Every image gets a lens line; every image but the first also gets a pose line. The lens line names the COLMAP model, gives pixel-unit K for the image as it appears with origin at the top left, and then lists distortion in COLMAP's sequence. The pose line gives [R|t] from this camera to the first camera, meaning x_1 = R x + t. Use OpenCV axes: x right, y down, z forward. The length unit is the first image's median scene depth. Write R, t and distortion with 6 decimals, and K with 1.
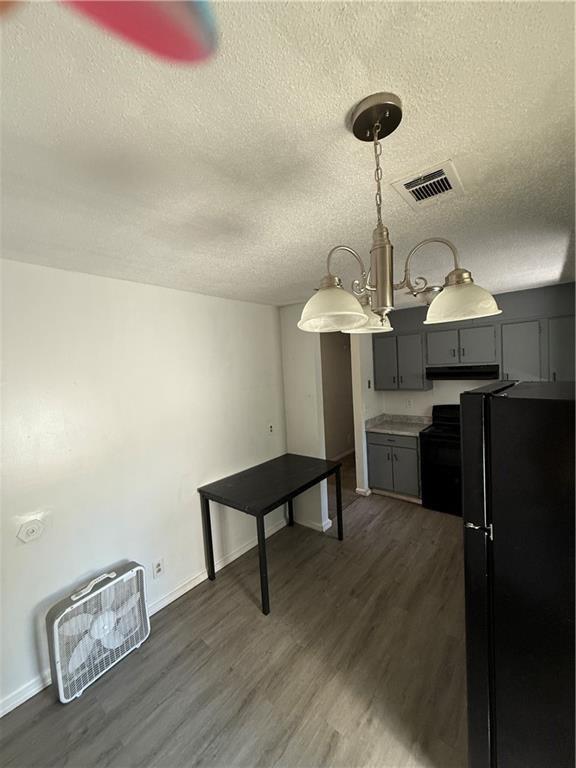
lens RADIAL K [[304.5, 0, 289.0], [0, 304.5, 383.9], [0, 0, 1]] dist [0.003152, 0.000456]
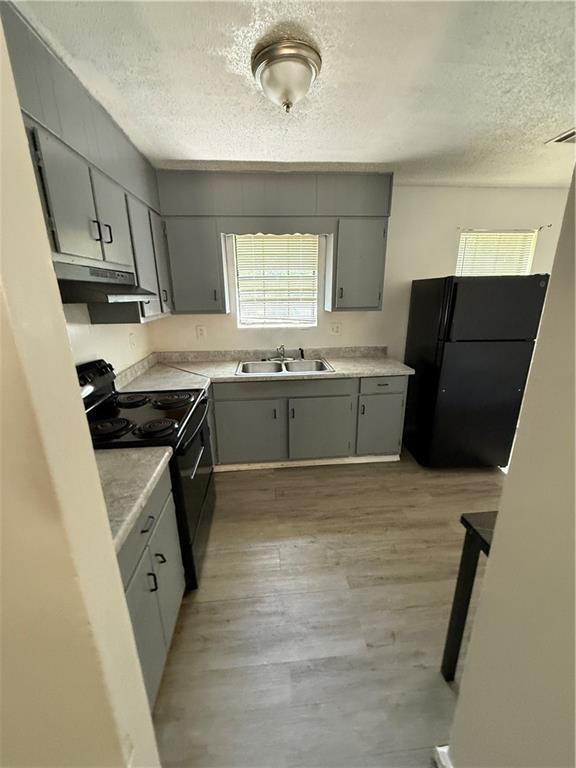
lens RADIAL K [[304.5, 0, 290.3], [0, 304.5, 386.6], [0, 0, 1]] dist [0.003152, 0.000456]
pose [[-0.703243, -0.139136, 0.697202, 0.096172], [0.095447, 0.953308, 0.286520, -0.005080], [-0.704514, 0.268039, -0.657127, 1.540079]]
